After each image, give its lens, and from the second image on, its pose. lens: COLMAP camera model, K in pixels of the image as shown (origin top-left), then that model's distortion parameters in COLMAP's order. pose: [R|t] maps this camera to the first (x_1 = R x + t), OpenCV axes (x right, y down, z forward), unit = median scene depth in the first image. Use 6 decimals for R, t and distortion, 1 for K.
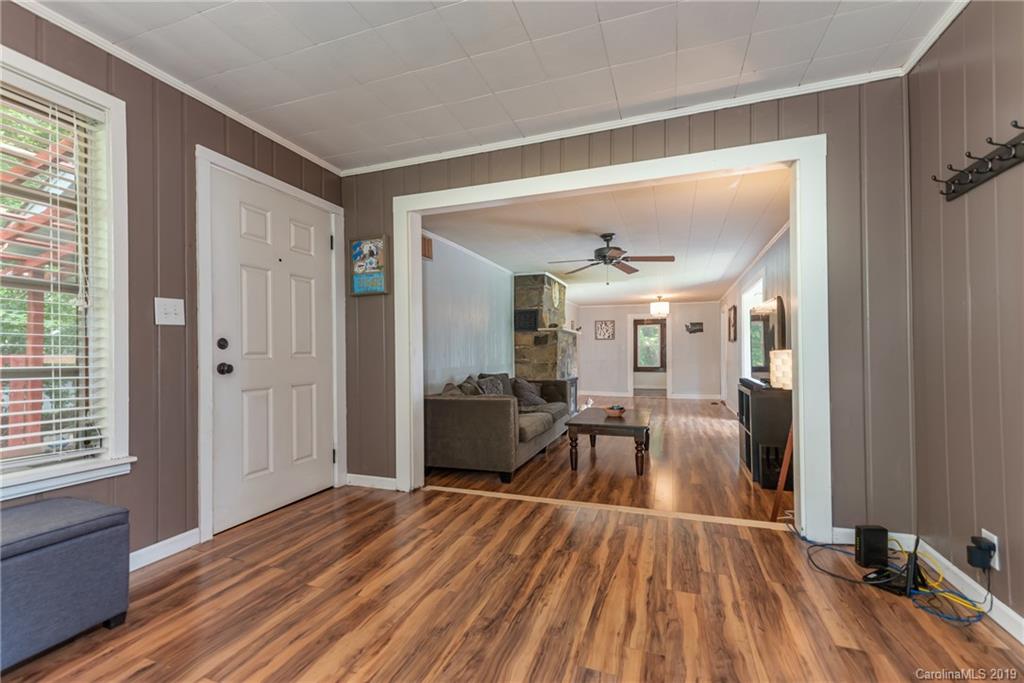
lens RADIAL K [[440.1, 0, 509.3], [0, 440.1, 345.4], [0, 0, 1]] dist [-0.000753, -0.000402]
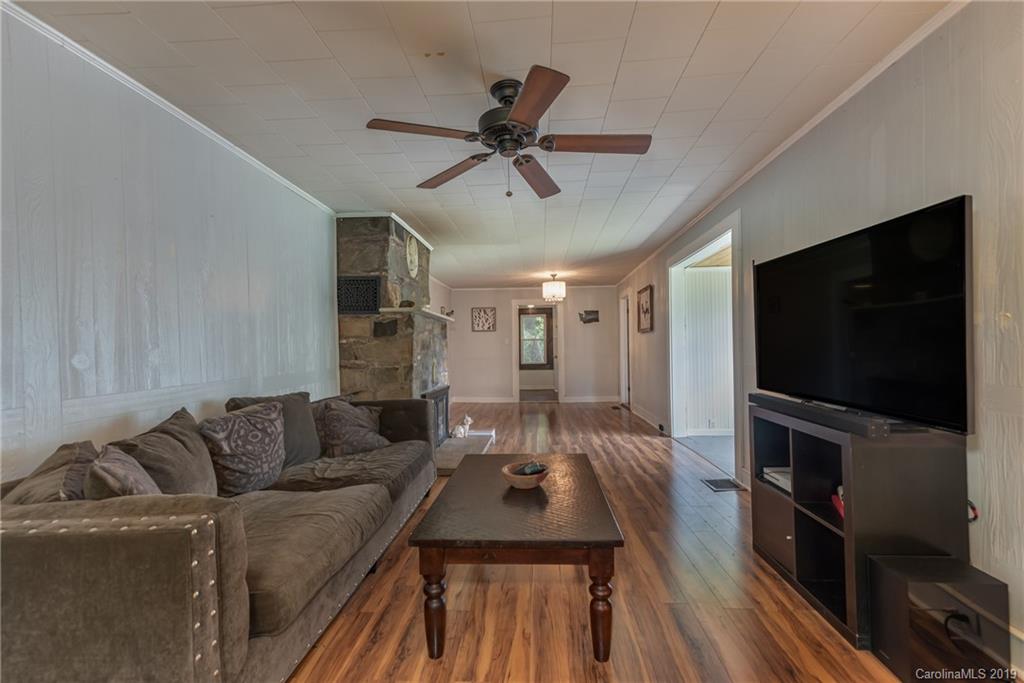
lens RADIAL K [[440.4, 0, 517.9], [0, 440.4, 342.8], [0, 0, 1]] dist [0.021696, -0.000036]
pose [[0.954433, -0.011472, 0.298205, 0.060922], [0.010378, 0.999932, 0.005253, 0.005780], [-0.298245, -0.001919, 0.954487, 0.357679]]
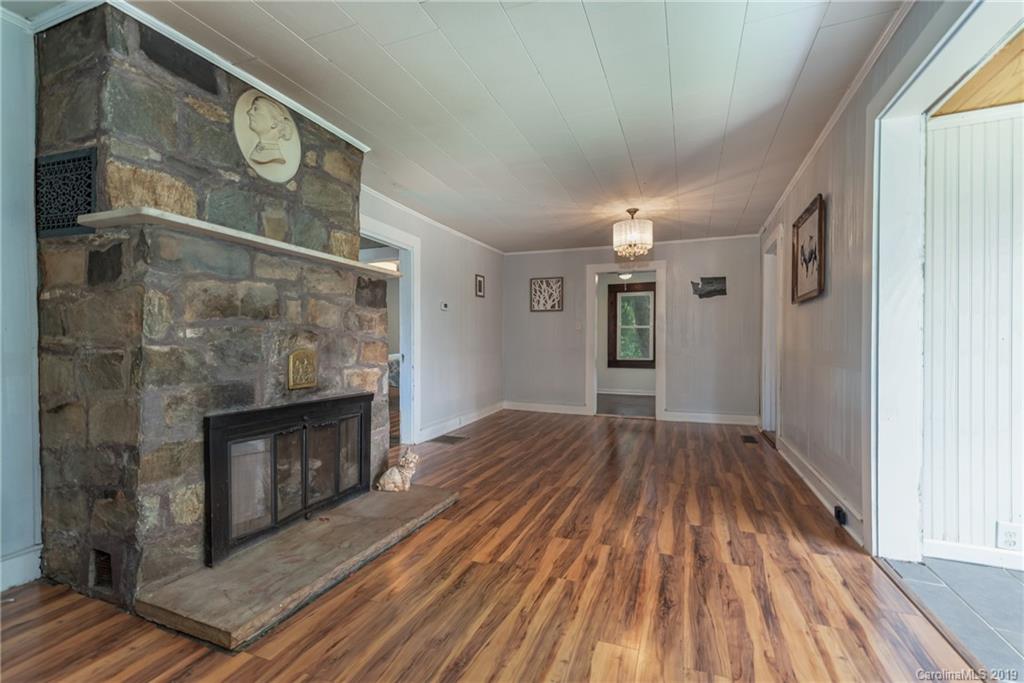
lens RADIAL K [[440.4, 0, 517.9], [0, 440.4, 342.8], [0, 0, 1]] dist [0.021696, -0.000036]
pose [[0.999754, -0.000798, -0.022156, 0.304358], [0.001102, 0.999905, 0.013721, 0.029268], [0.022143, -0.013742, 0.999660, 0.695360]]
